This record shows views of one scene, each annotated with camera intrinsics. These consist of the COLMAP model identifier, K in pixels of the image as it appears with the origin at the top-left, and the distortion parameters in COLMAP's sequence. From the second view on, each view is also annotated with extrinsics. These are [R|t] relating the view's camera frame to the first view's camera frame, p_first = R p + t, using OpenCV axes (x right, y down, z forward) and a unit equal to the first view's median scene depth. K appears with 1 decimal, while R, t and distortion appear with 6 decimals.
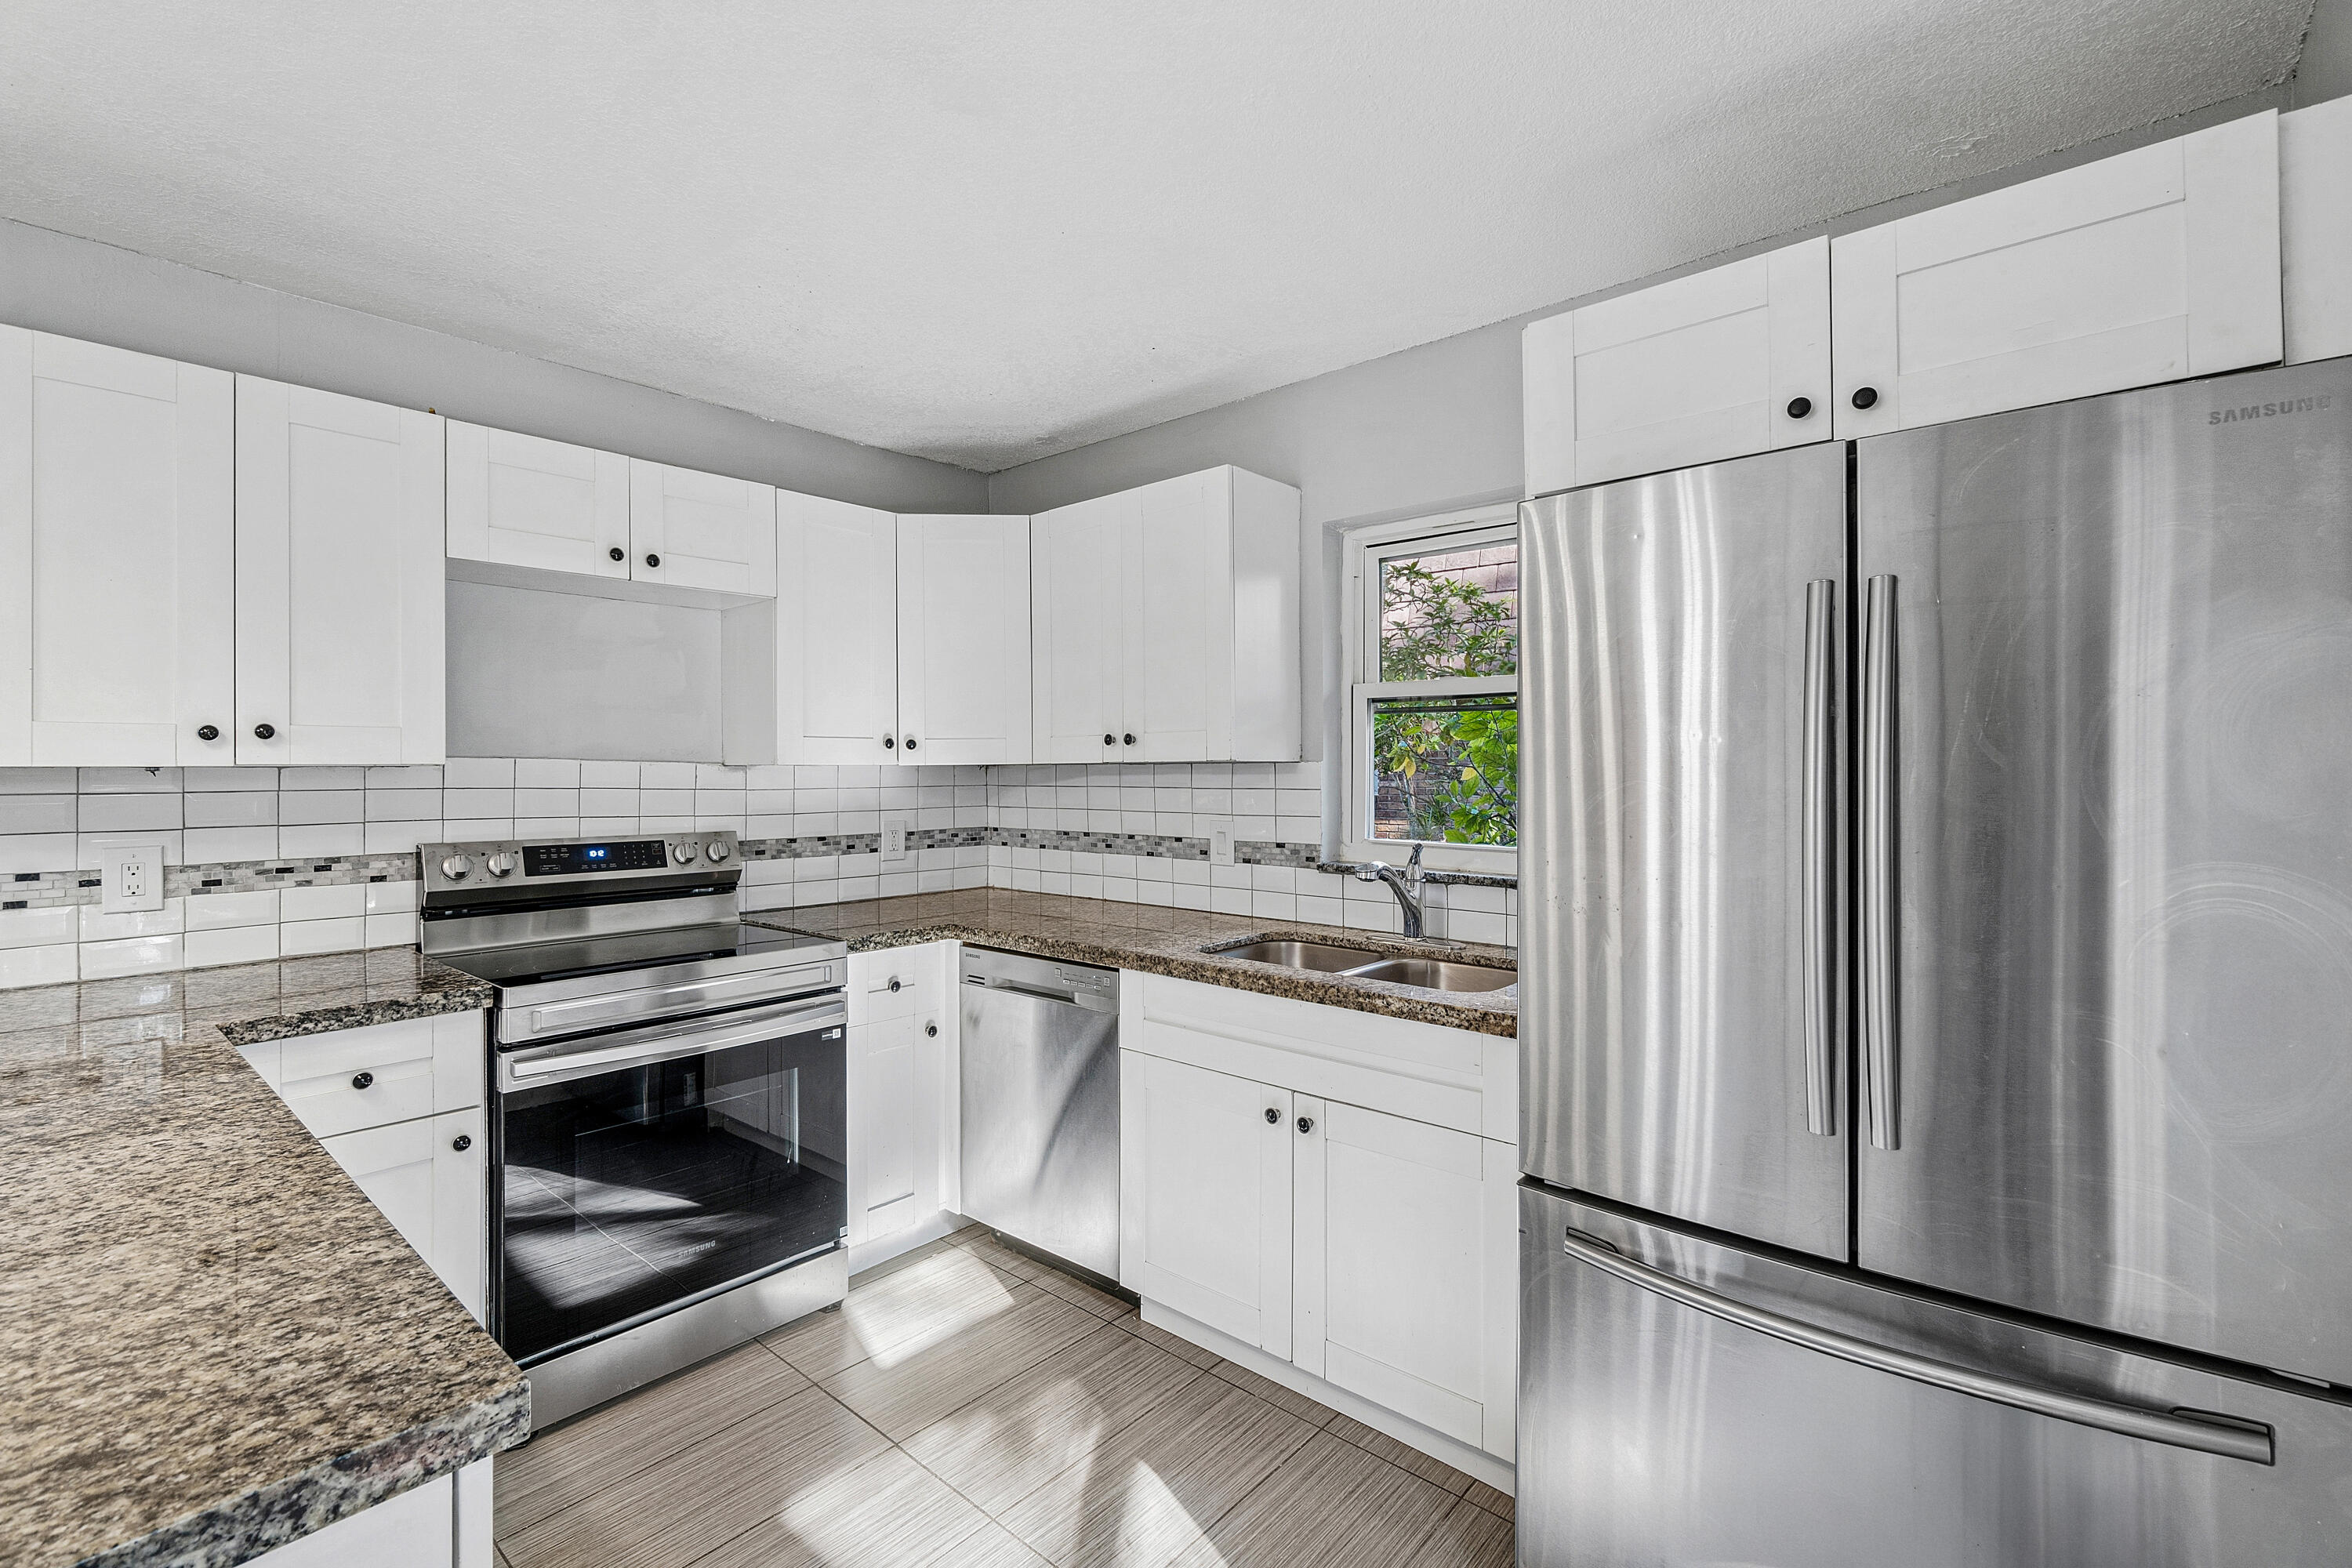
lens RADIAL K [[1023.7, 0, 1177.2], [0, 1023.7, 761.1], [0, 0, 1]] dist [-0.005093, -0.000077]
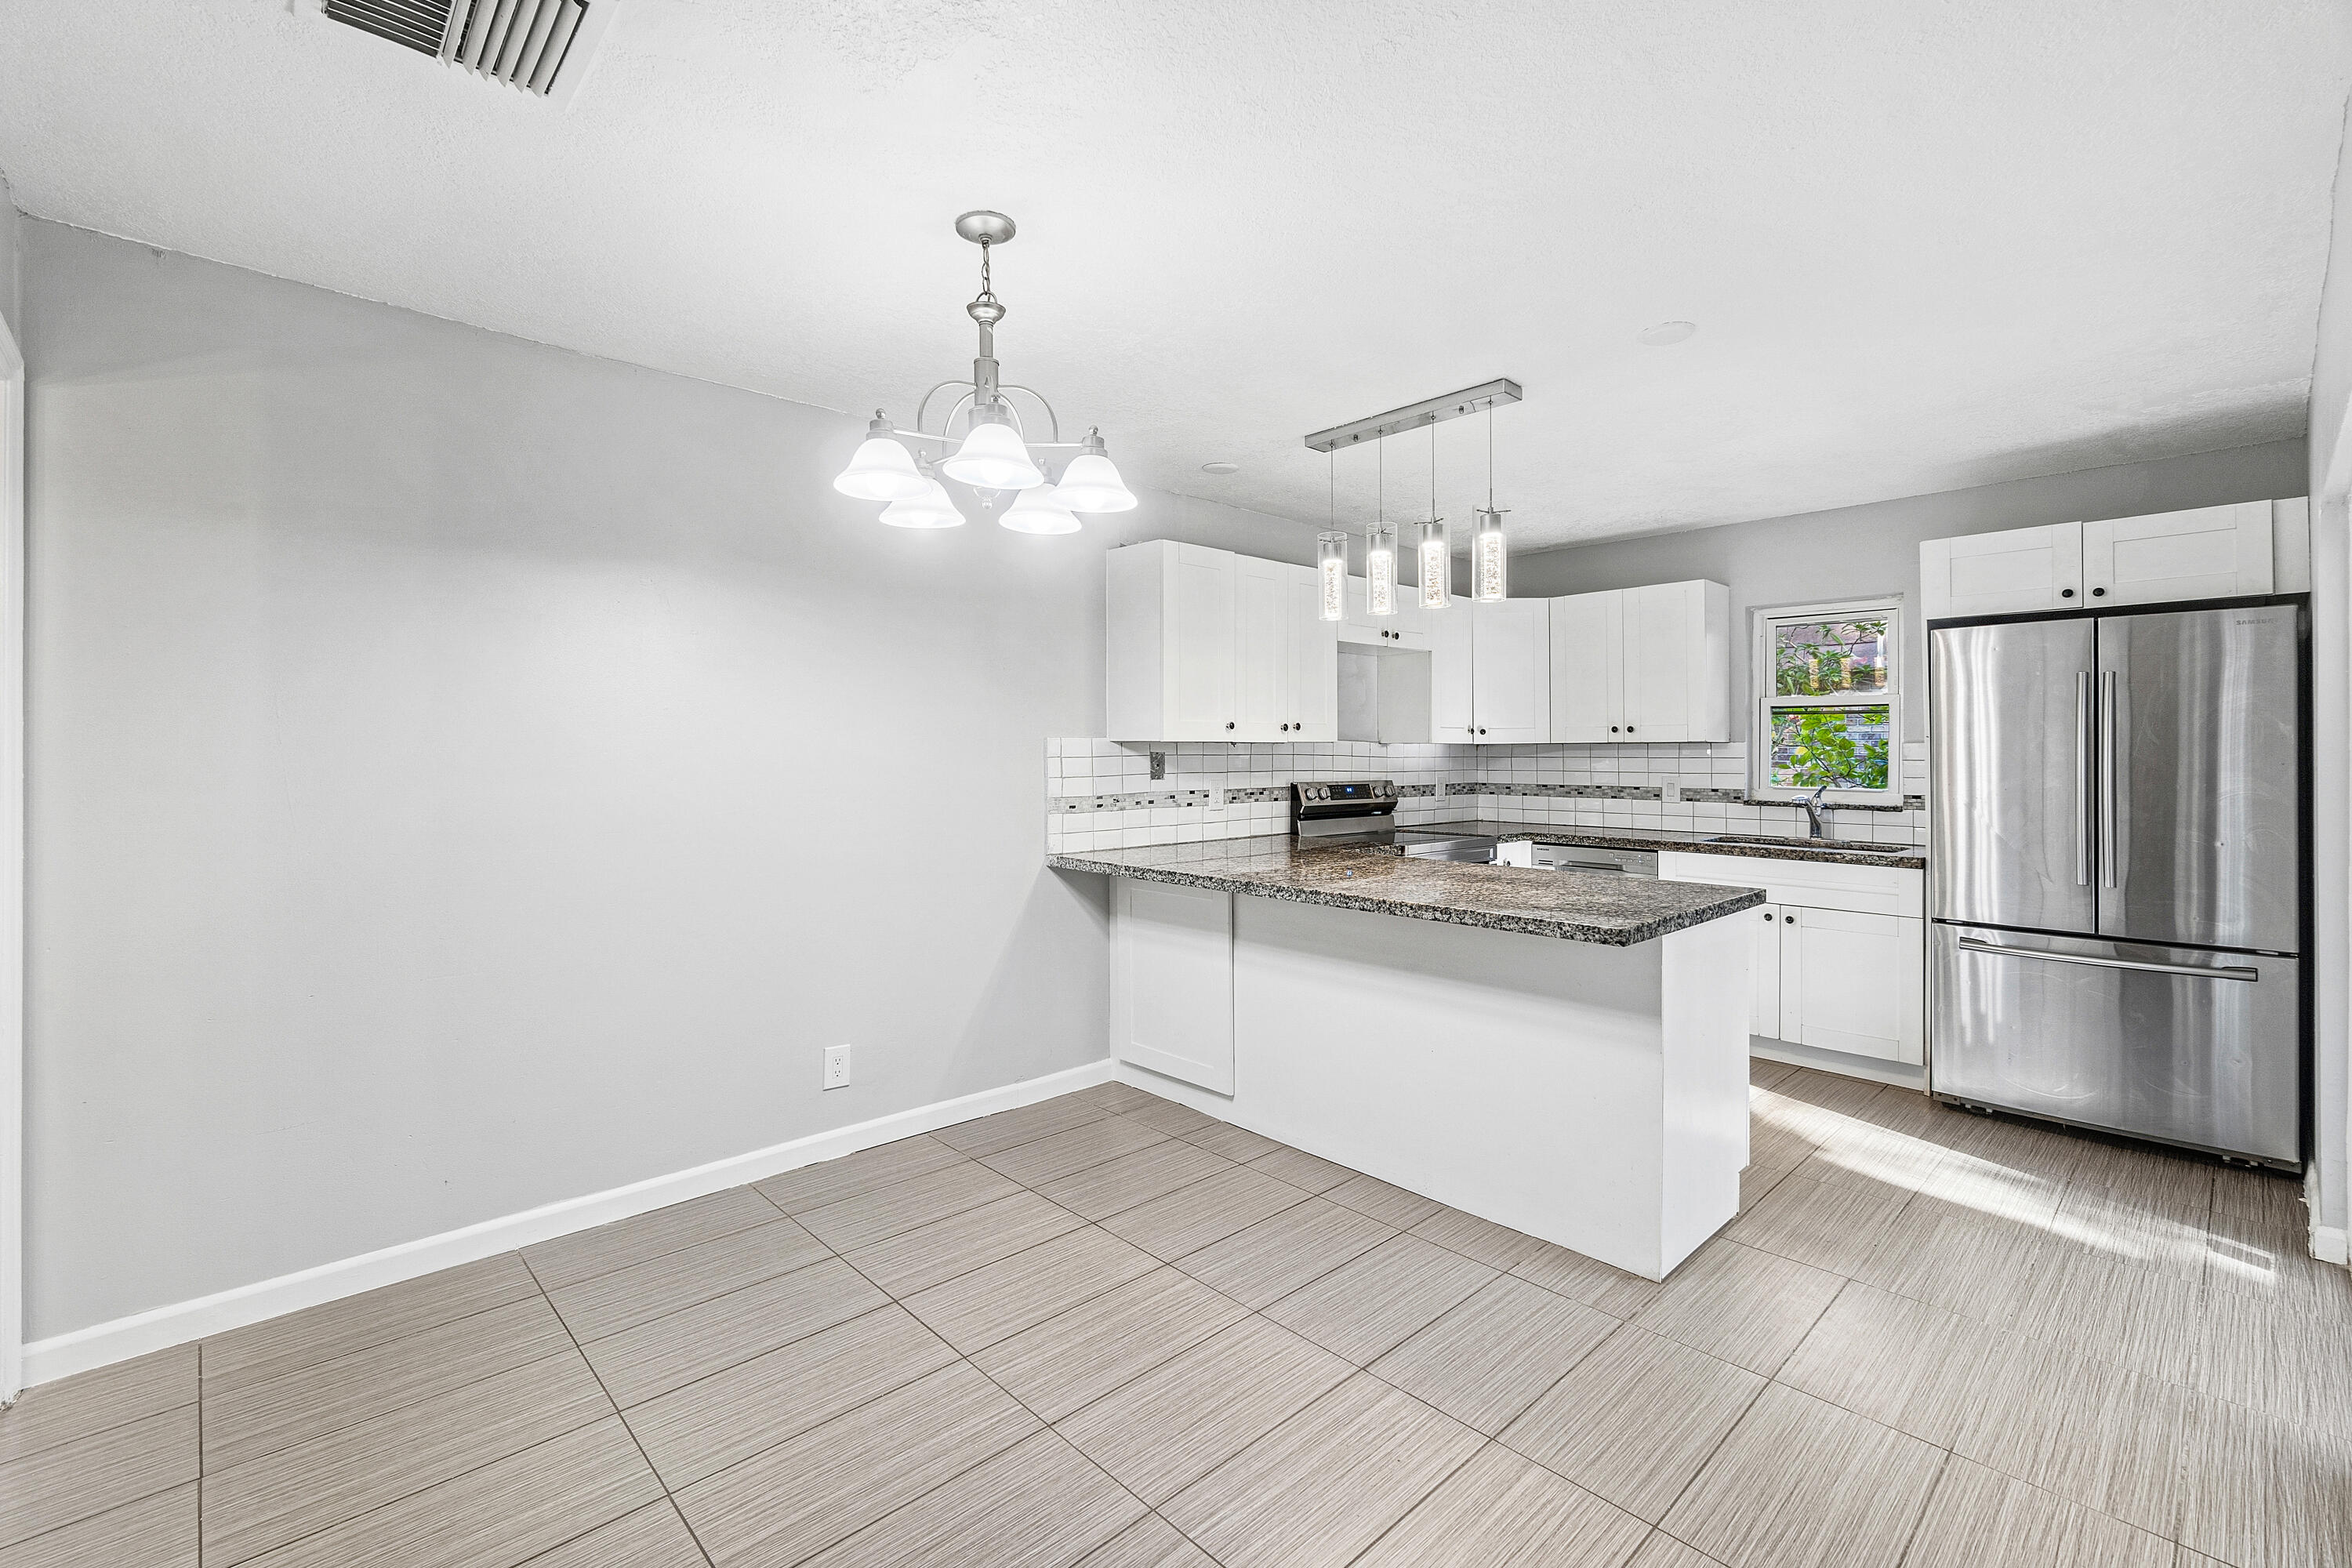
lens RADIAL K [[1017.4, 0, 1179.5], [0, 1017.4, 742.2], [0, 0, 1]] dist [-0.002189, -0.000218]
pose [[0.994596, 0.003122, -0.103778, -0.675303], [-0.003162, 0.999995, -0.000219, 0.003885], [0.103777, 0.000546, 0.994600, -0.880227]]
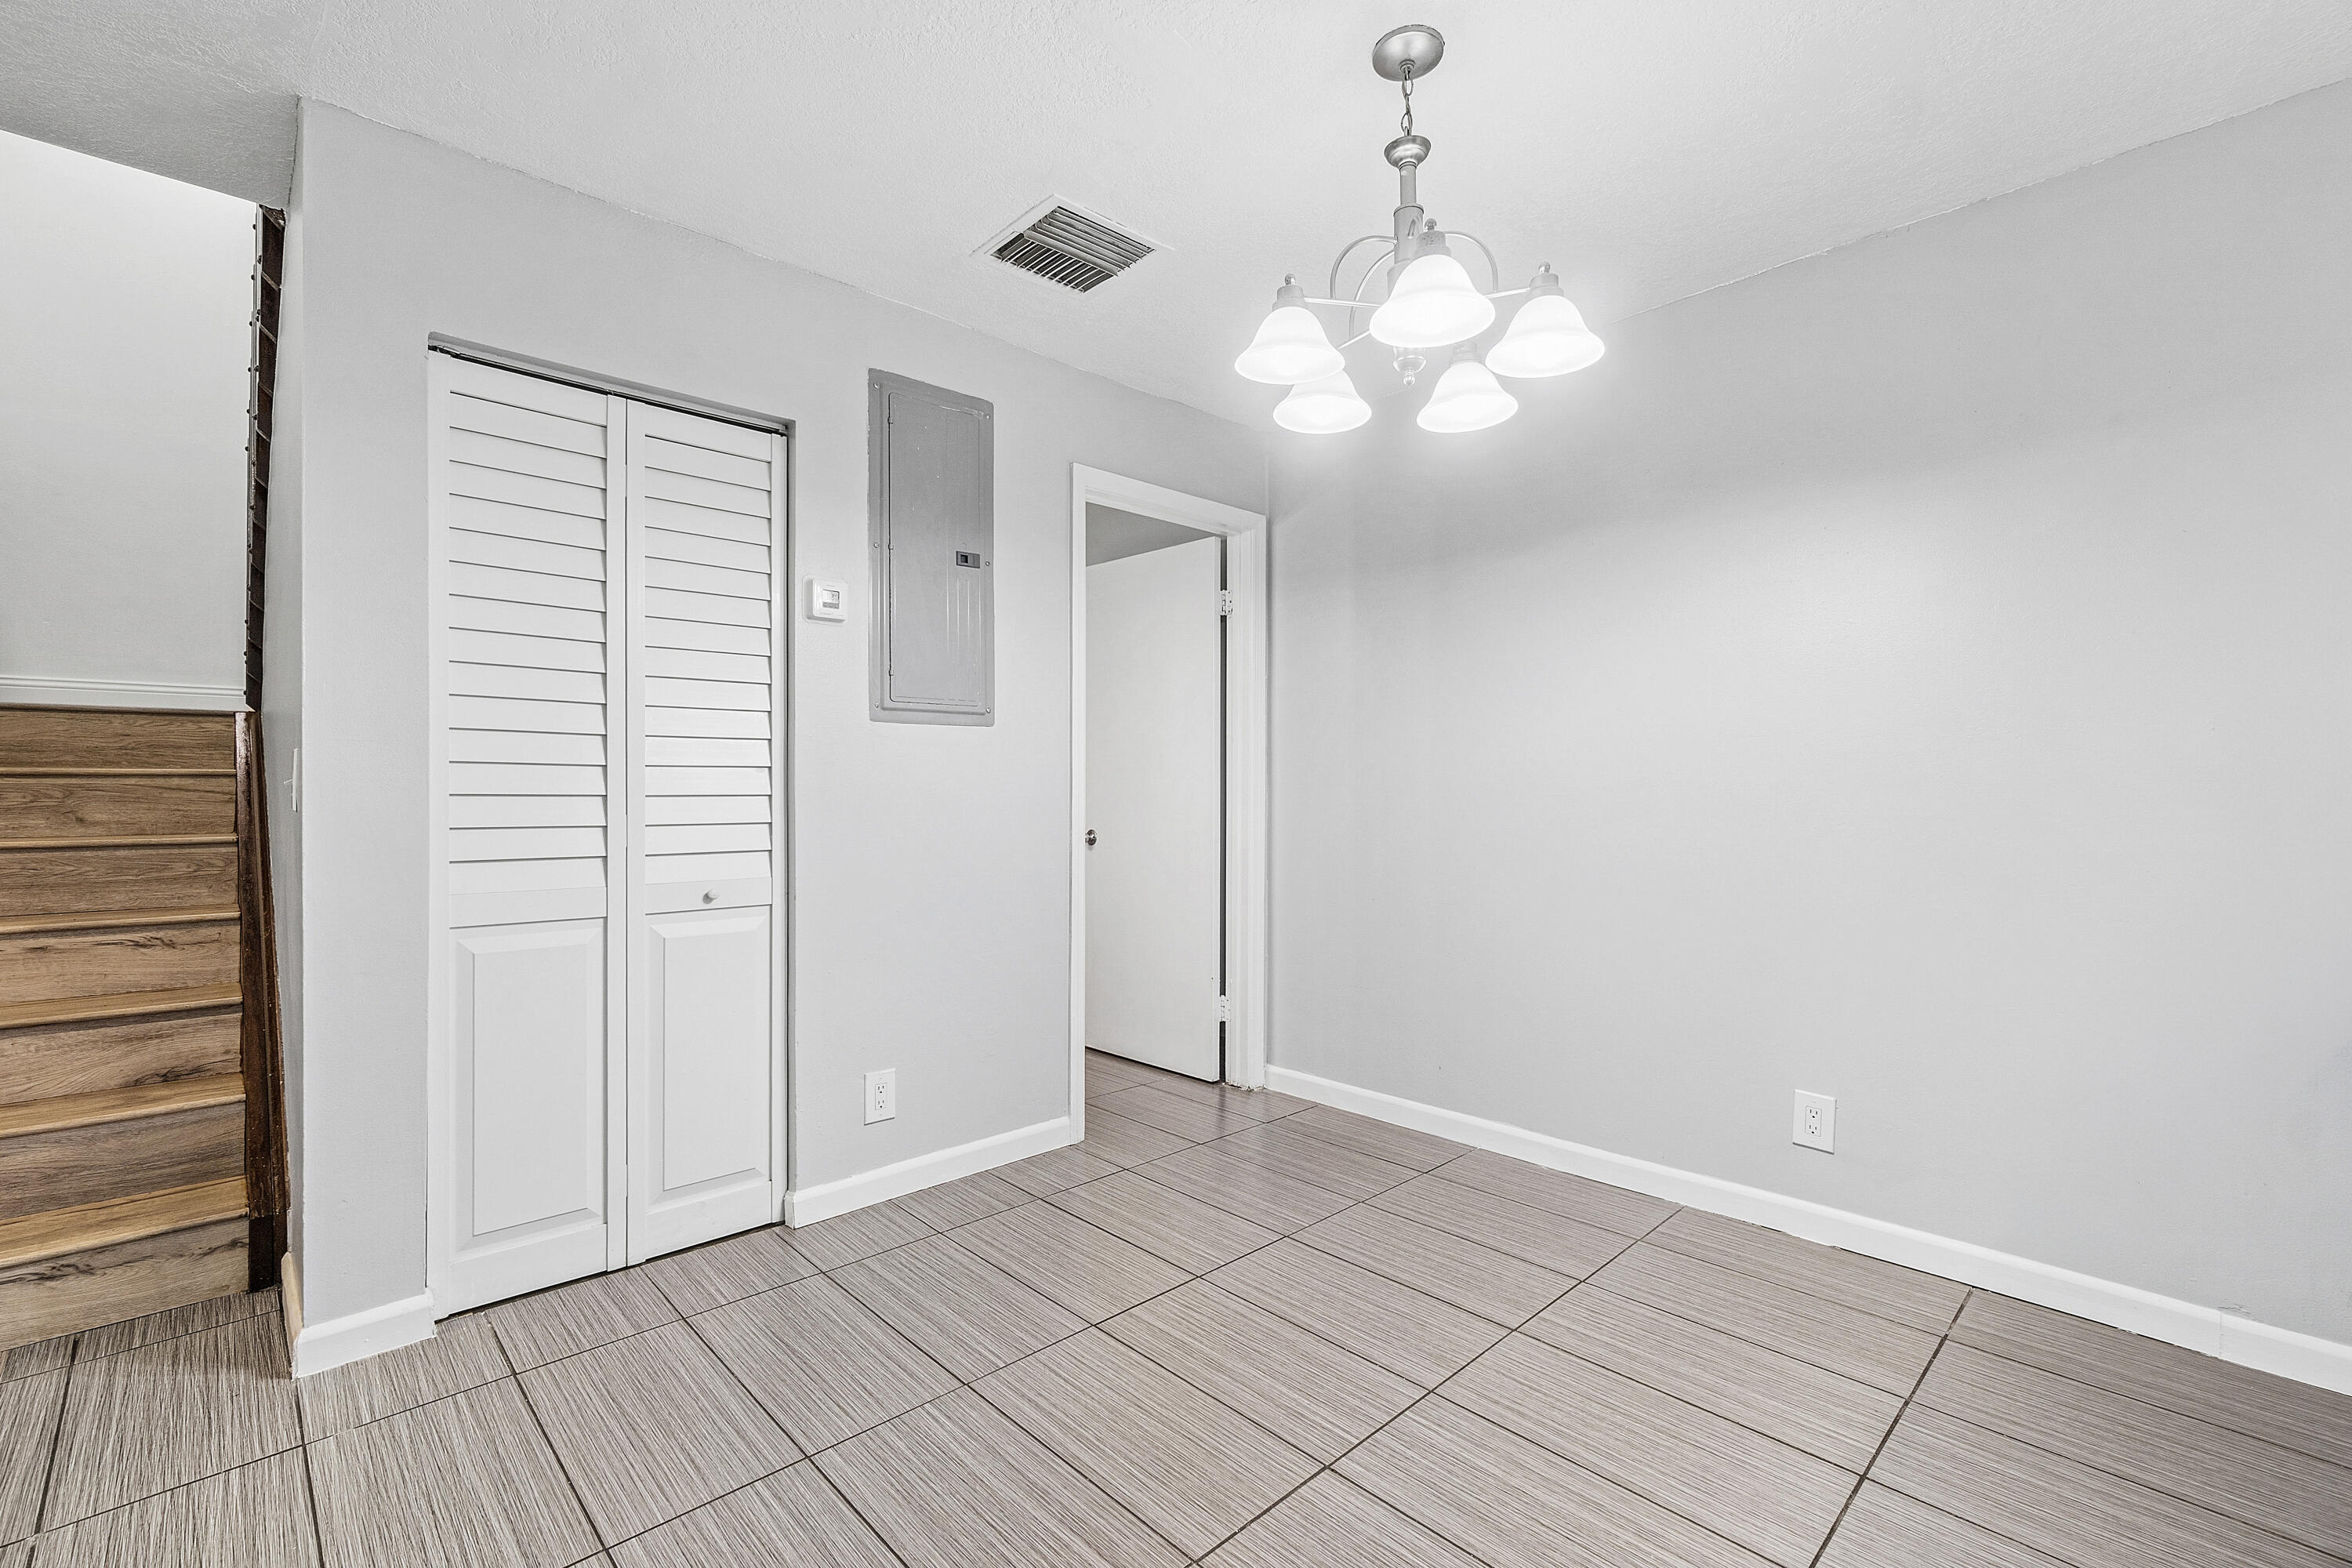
lens RADIAL K [[1026.9, 0, 1154.4], [0, 1026.9, 781.2], [0, 0, 1]] dist [-0.001401, -0.000049]
pose [[-0.113404, -0.005793, -0.993532, -0.237131], [0.008572, 0.999940, -0.006809, 0.085643], [0.993512, -0.009289, -0.113348, -0.218883]]
